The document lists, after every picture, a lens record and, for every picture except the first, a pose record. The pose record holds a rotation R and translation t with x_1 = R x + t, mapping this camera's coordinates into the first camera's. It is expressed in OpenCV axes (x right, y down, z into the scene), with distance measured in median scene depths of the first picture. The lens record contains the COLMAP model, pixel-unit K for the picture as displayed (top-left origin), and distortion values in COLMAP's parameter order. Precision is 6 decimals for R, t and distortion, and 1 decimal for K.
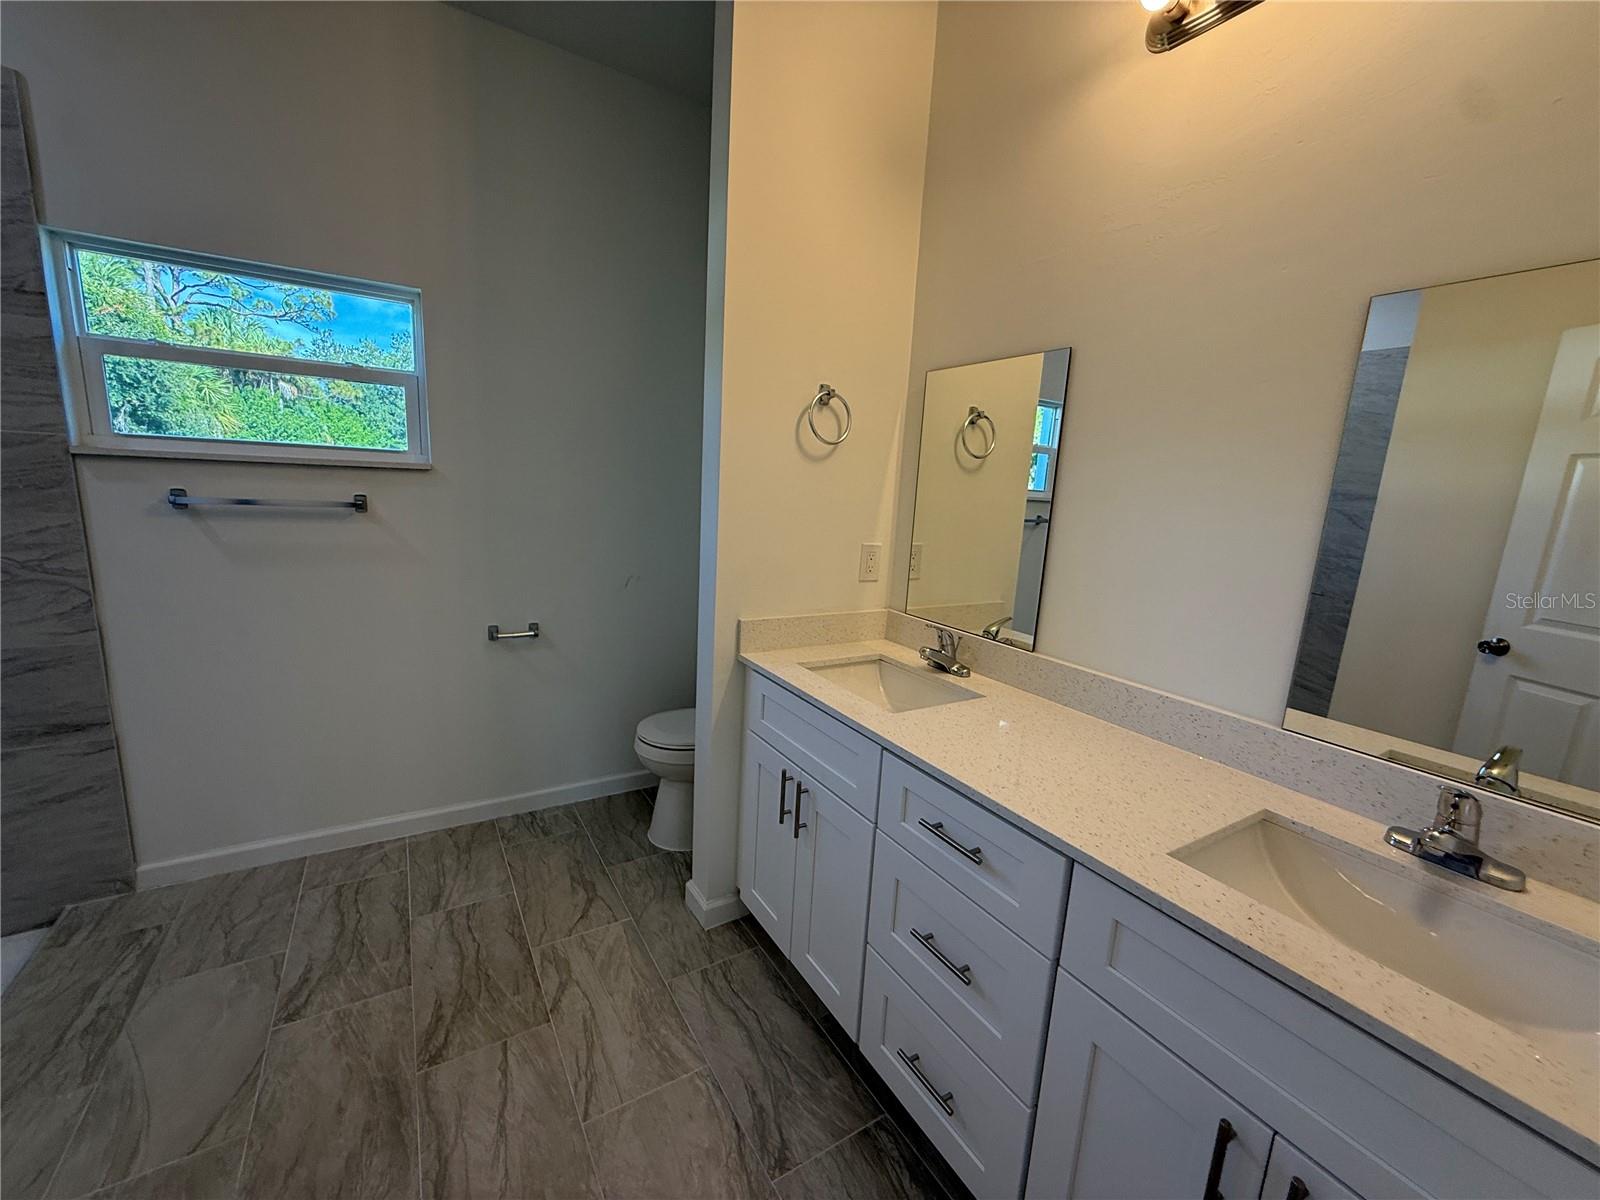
lens RADIAL K [[642.4, 0, 795.8], [0, 642.4, 604.0], [0, 0, 1]] dist [-0.000736, 0.000619]
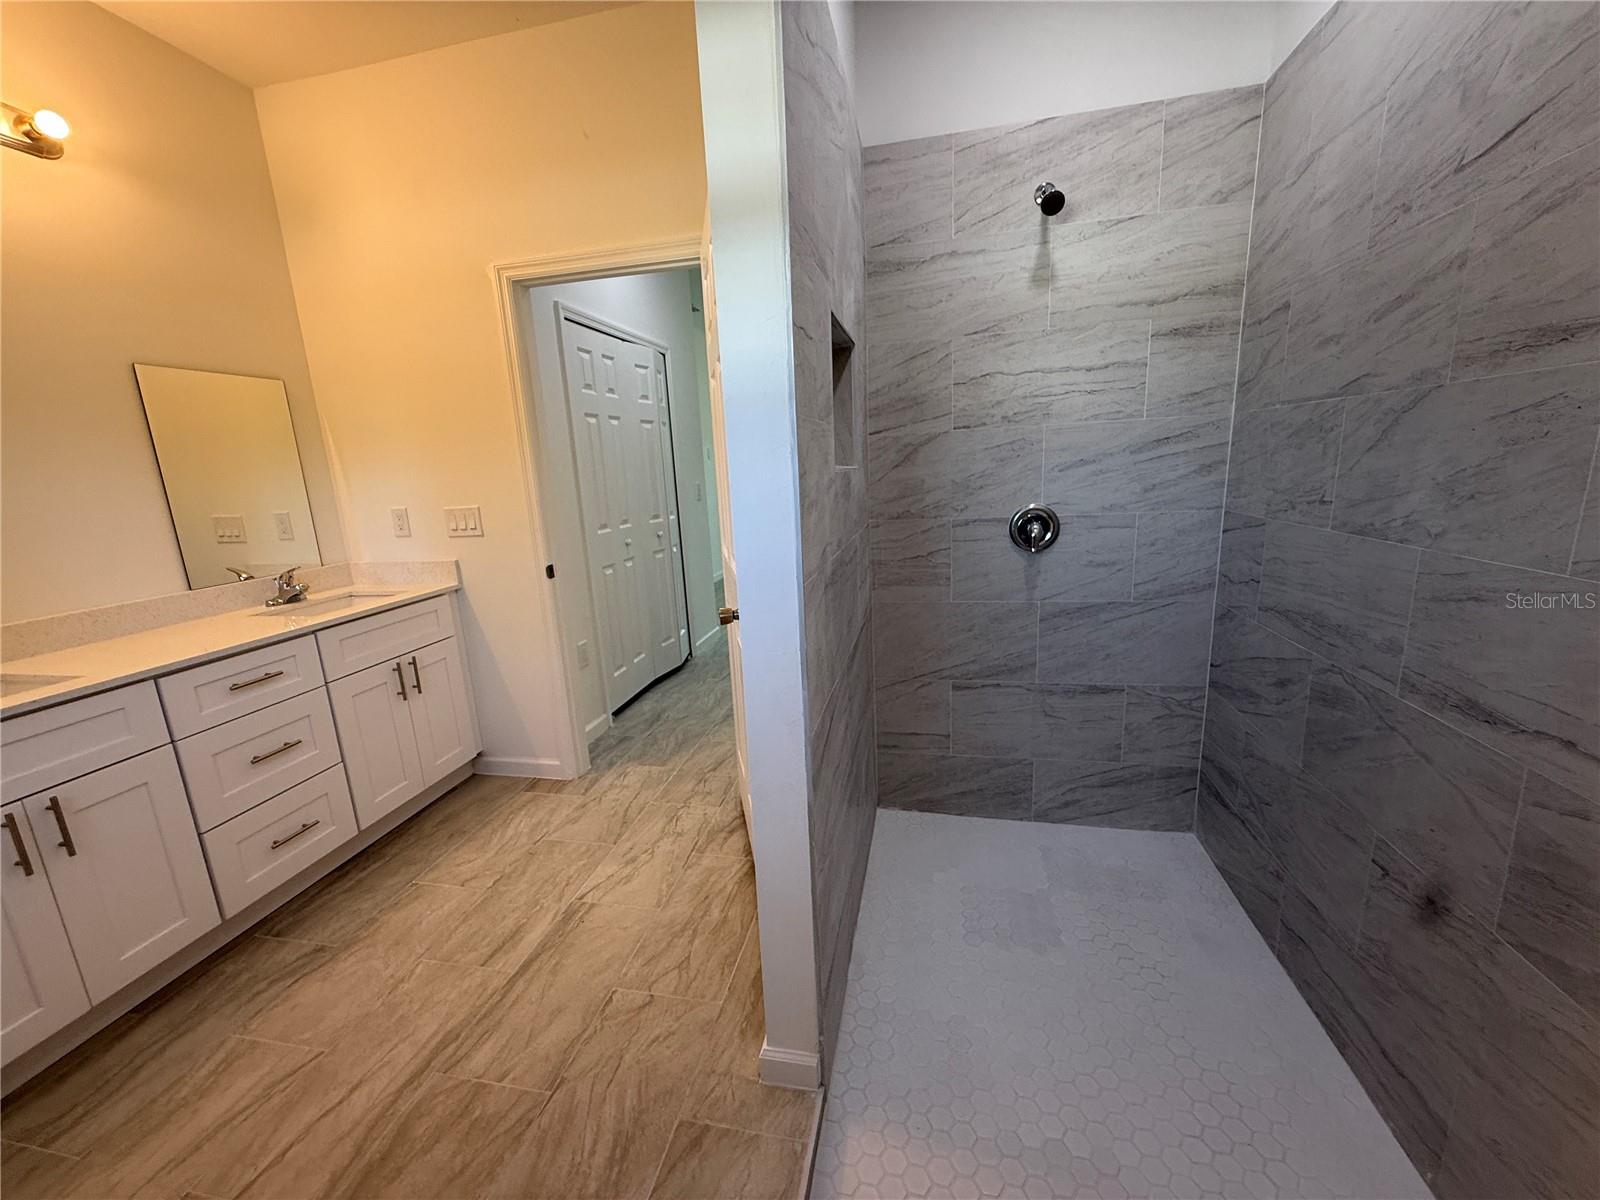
lens RADIAL K [[642.4, 0, 800.5], [0, 642.4, 600.6], [0, 0, 1]] dist [-0.000736, 0.000619]
pose [[-0.730268, -0.163231, 0.663373, -1.323611], [0.141492, 0.913842, 0.380622, -0.176987], [-0.668347, 0.371818, -0.644254, 0.758615]]
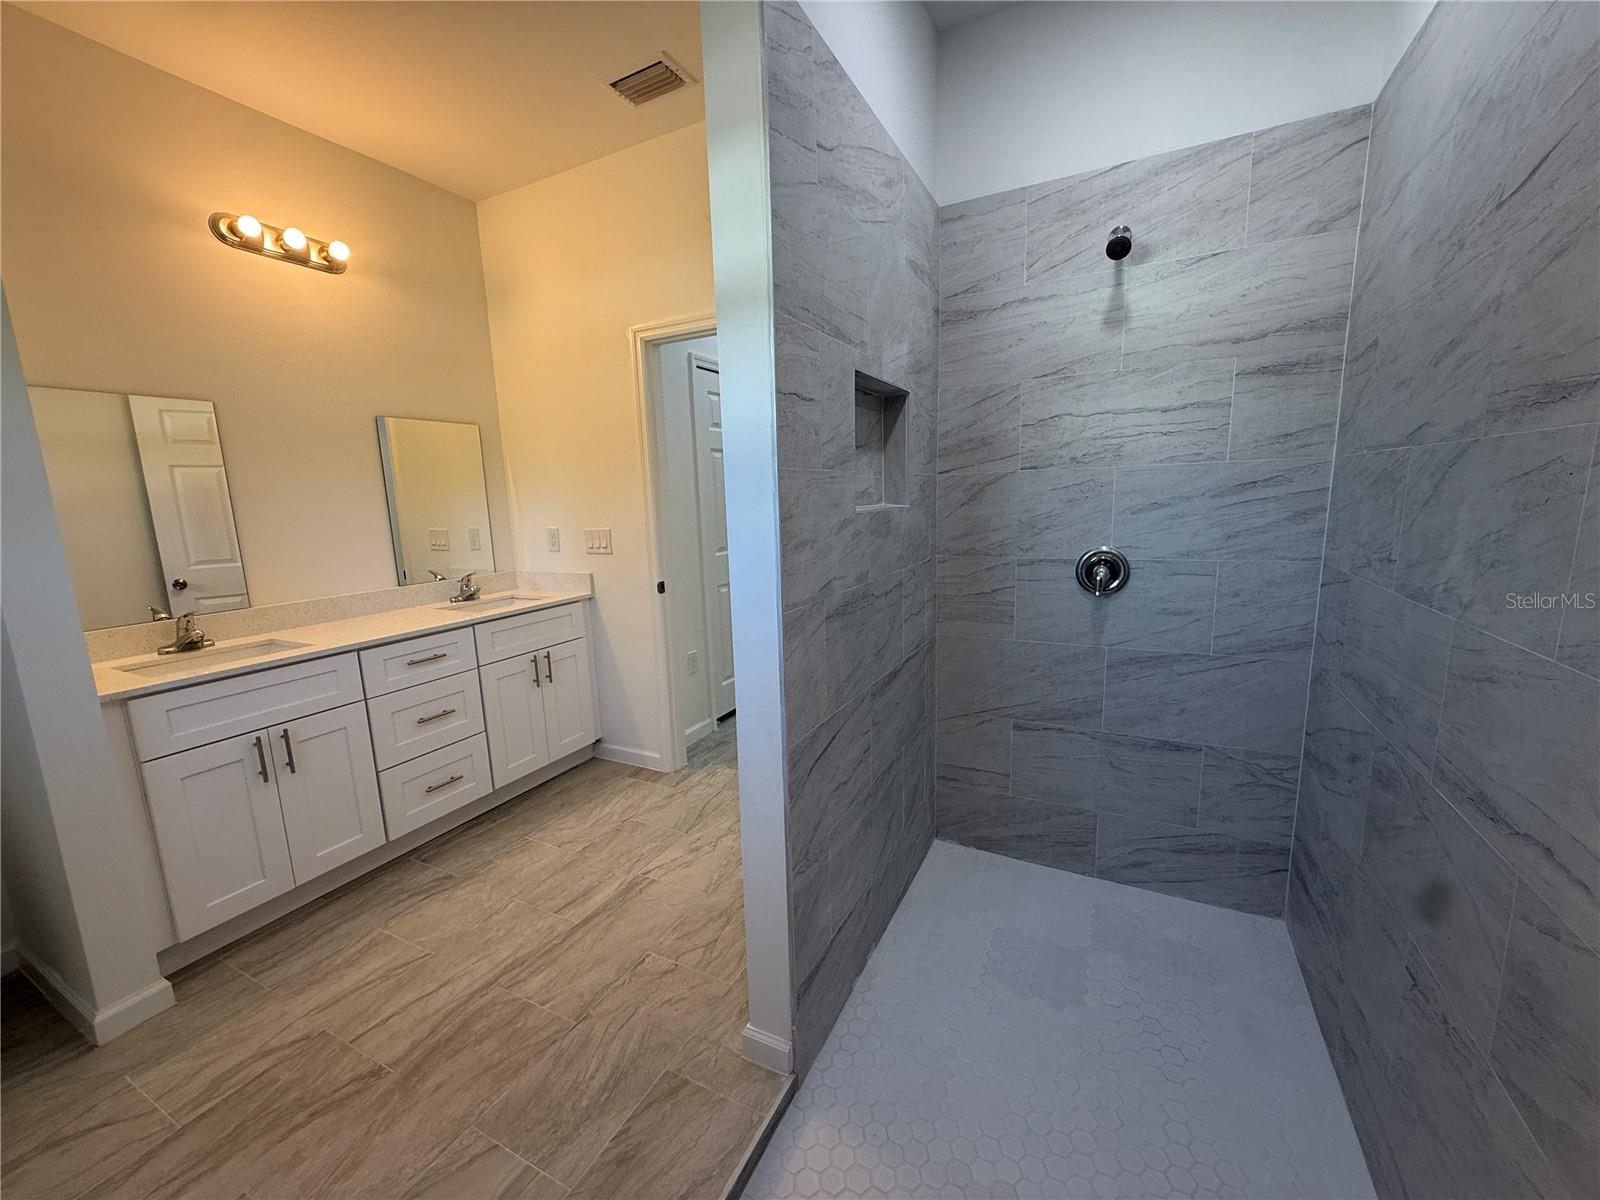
lens RADIAL K [[642.4, 0, 798.9], [0, 642.4, 600.0], [0, 0, 1]] dist [-0.000736, 0.000619]
pose [[-0.524365, -0.178054, 0.832669, -1.543210], [0.168752, 0.936765, 0.306583, -0.184937], [-0.834604, 0.301276, -0.461160, 0.643516]]
